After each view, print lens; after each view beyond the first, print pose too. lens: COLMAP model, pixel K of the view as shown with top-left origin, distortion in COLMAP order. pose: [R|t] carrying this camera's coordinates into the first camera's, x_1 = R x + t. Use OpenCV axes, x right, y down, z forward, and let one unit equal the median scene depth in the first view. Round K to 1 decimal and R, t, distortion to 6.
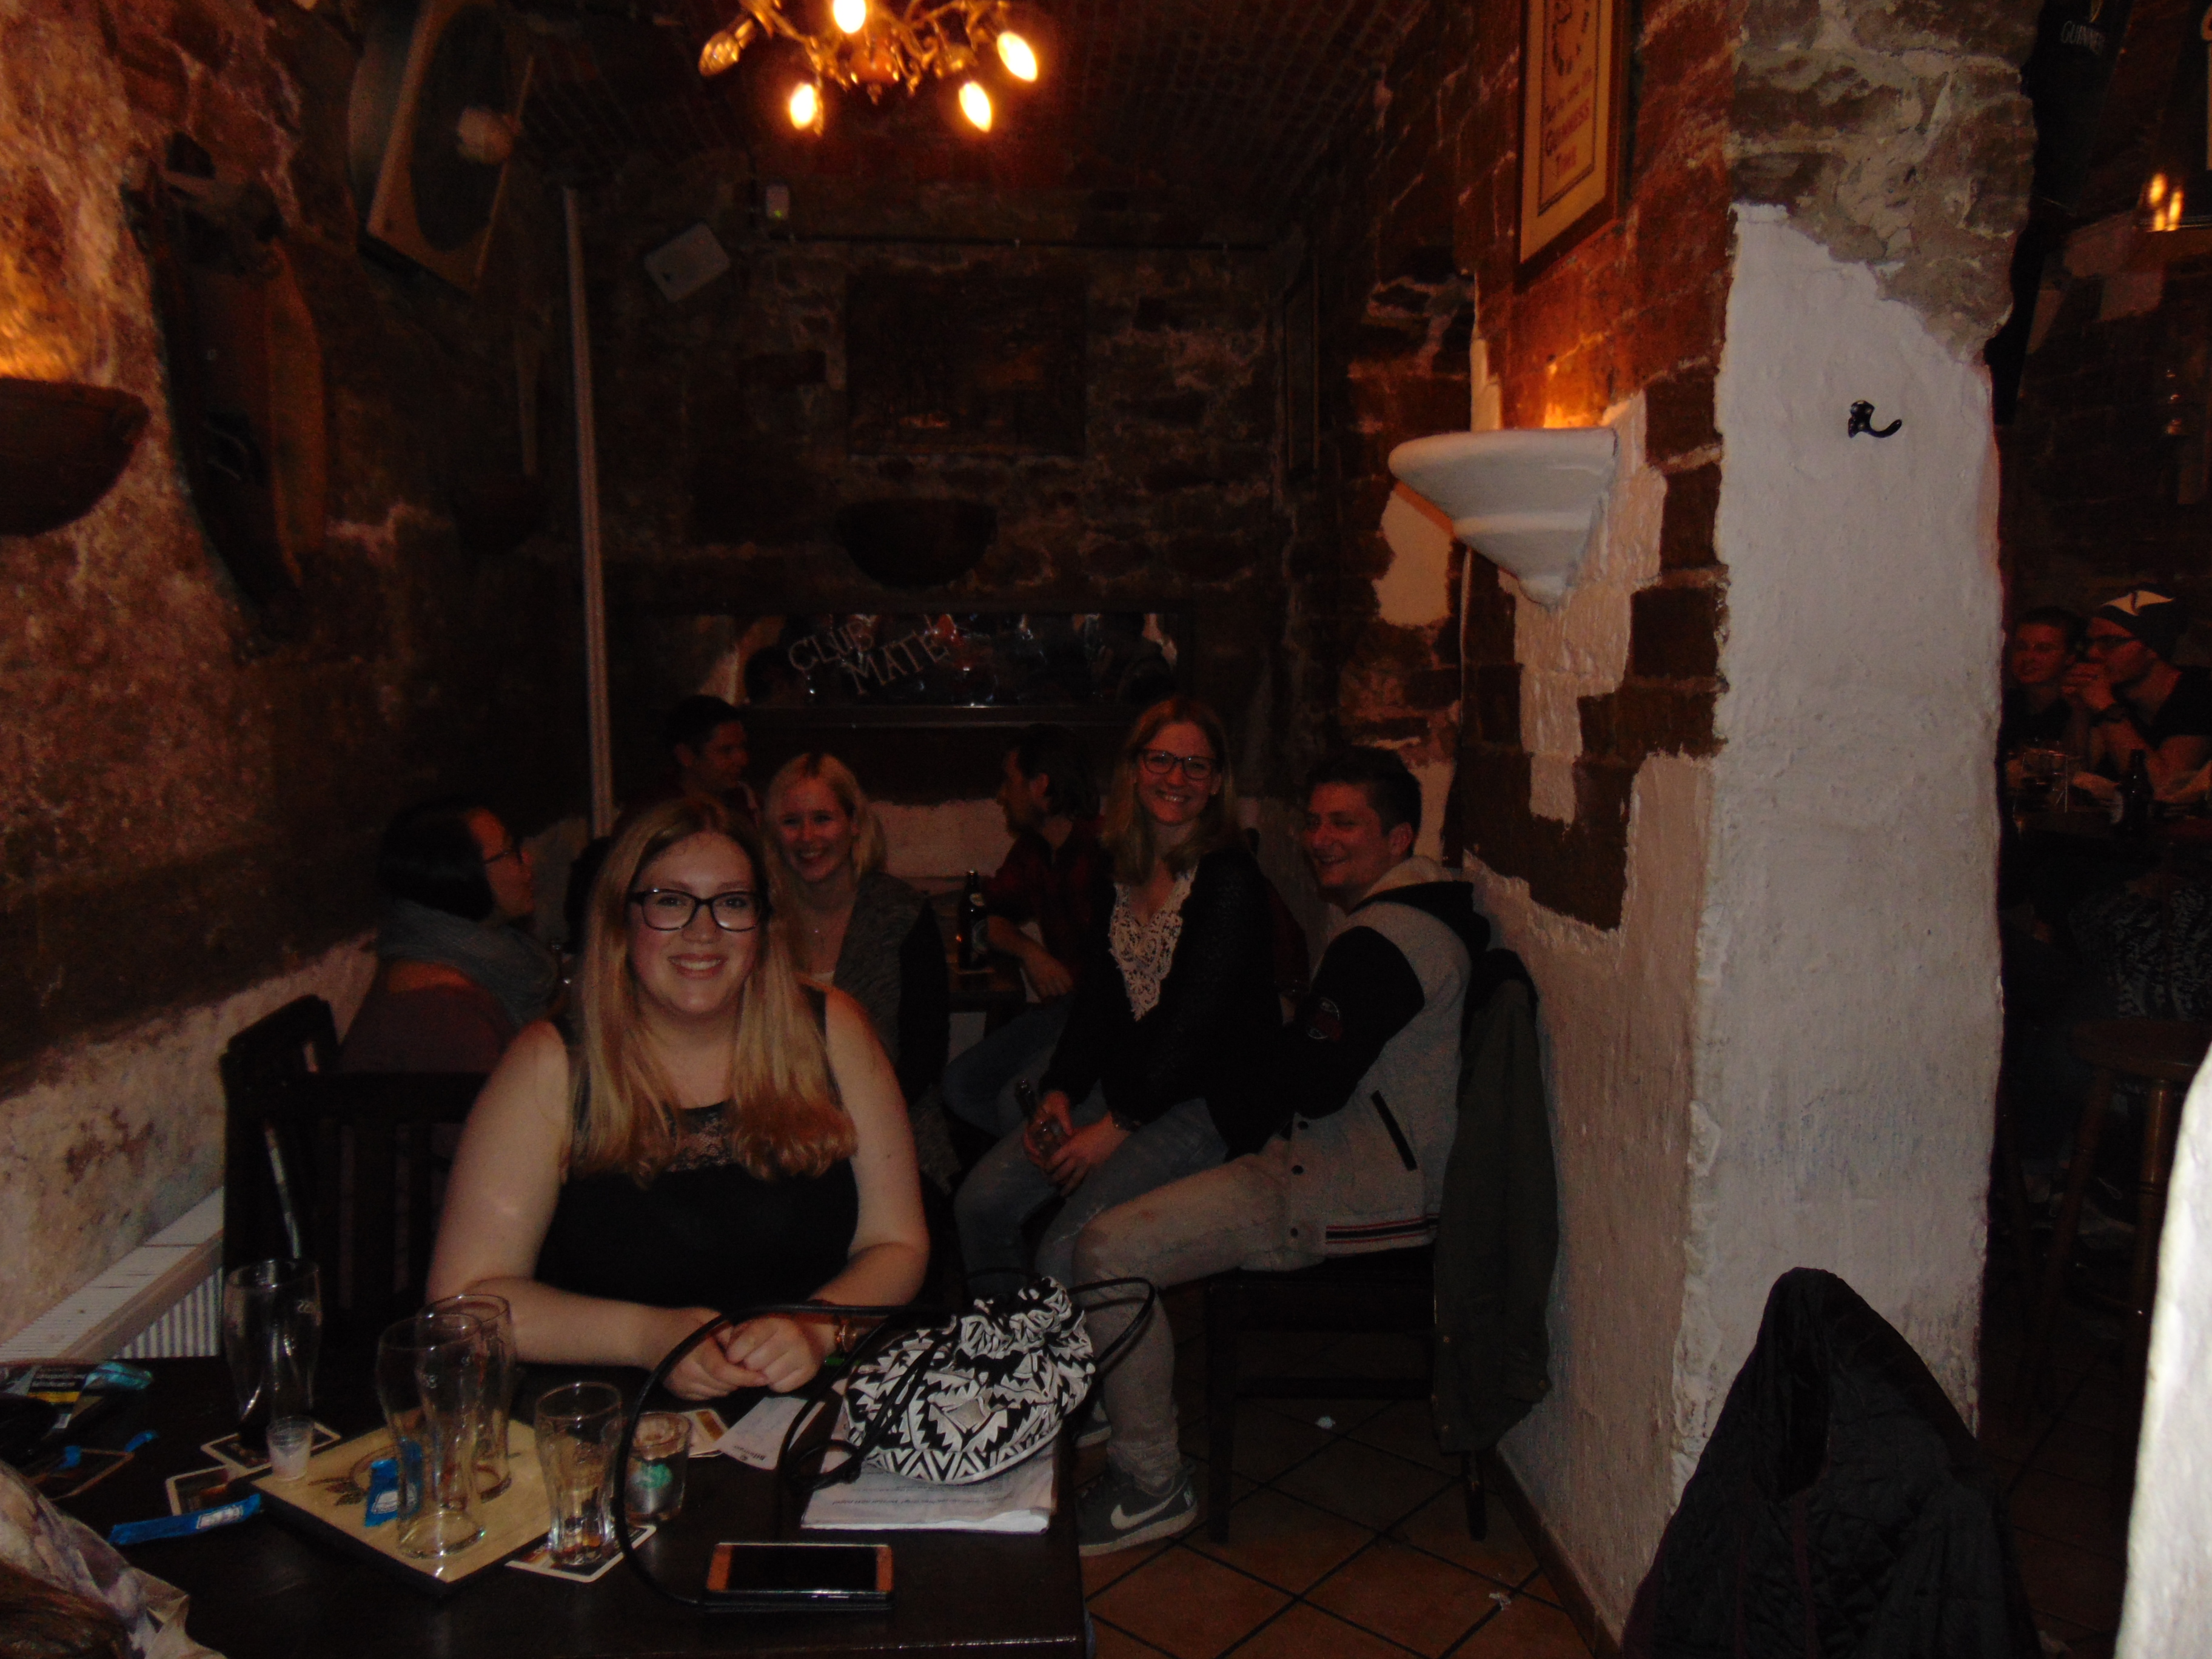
lens RADIAL K [[1625.8, 0, 1097.5], [0, 1625.8, 832.3], [0, 0, 1]] dist [-0.008210, 0.020003]
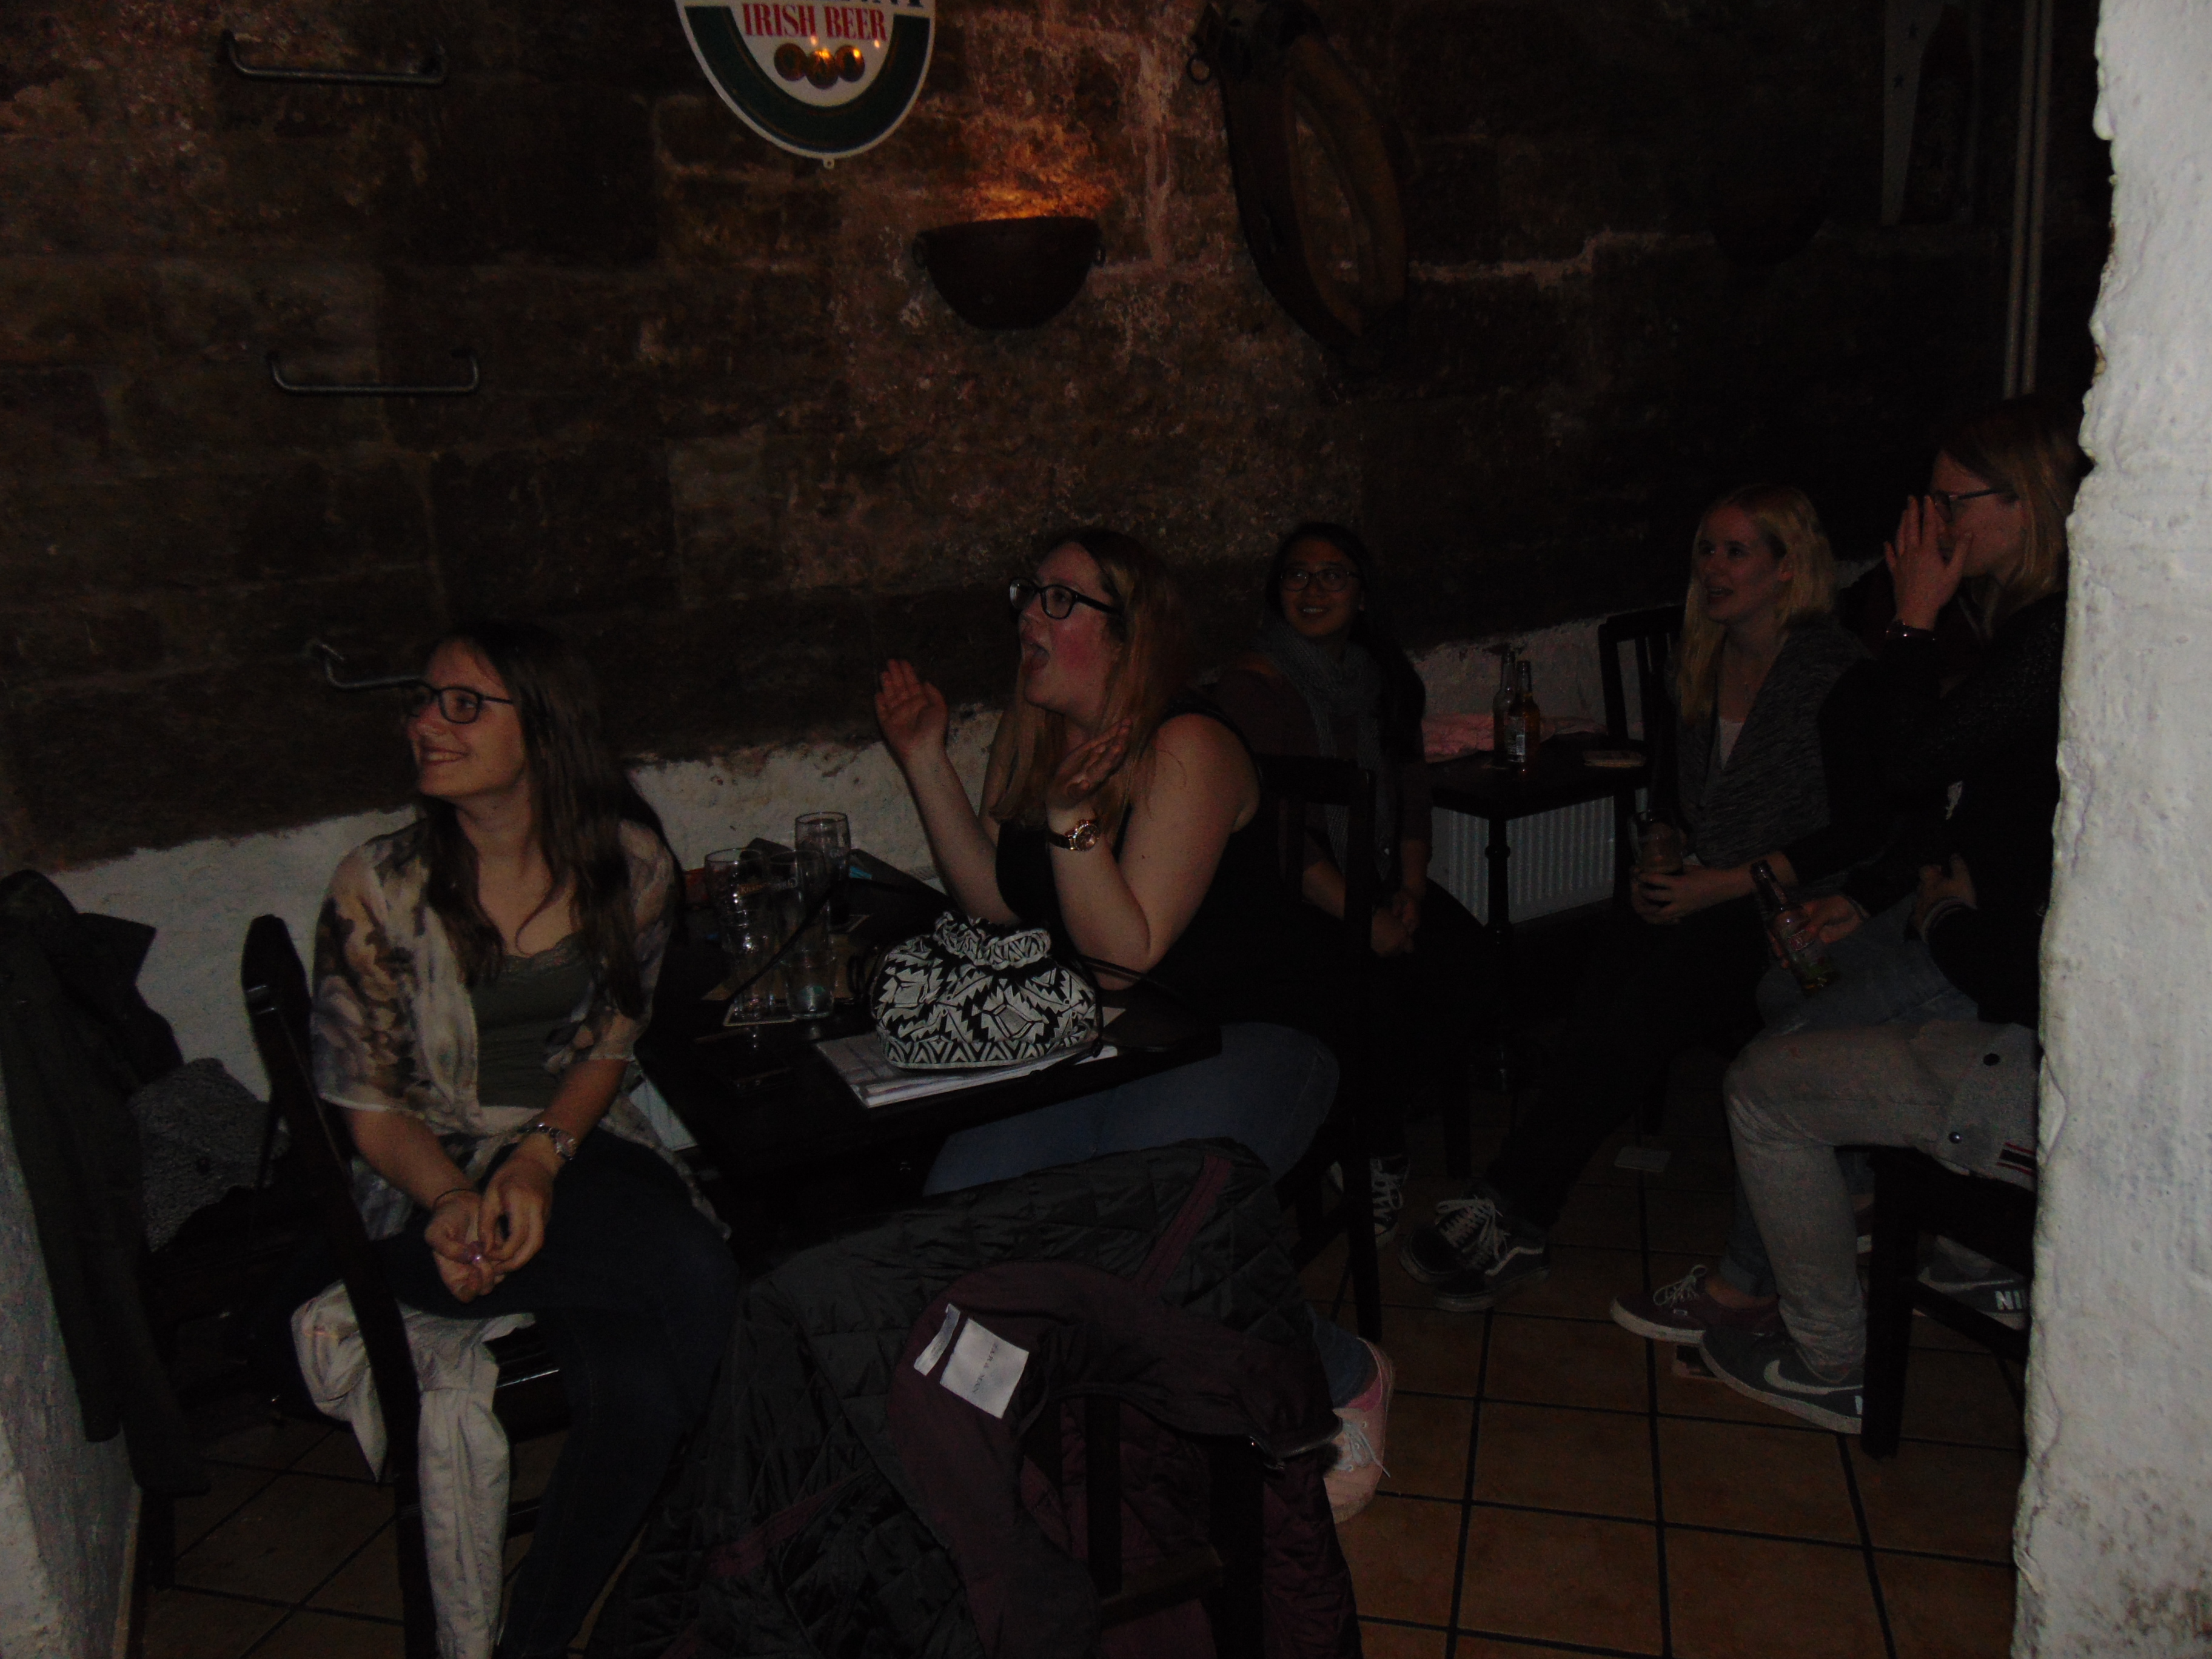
lens RADIAL K [[1625.8, 0, 1097.8], [0, 1625.8, 828.3], [0, 0, 1]] dist [-0.008210, 0.020003]
pose [[0.441264, 0.199409, -0.874941, 0.638302], [-0.043024, 0.978578, 0.201331, -0.034133], [0.896345, -0.051197, 0.440391, 0.335691]]
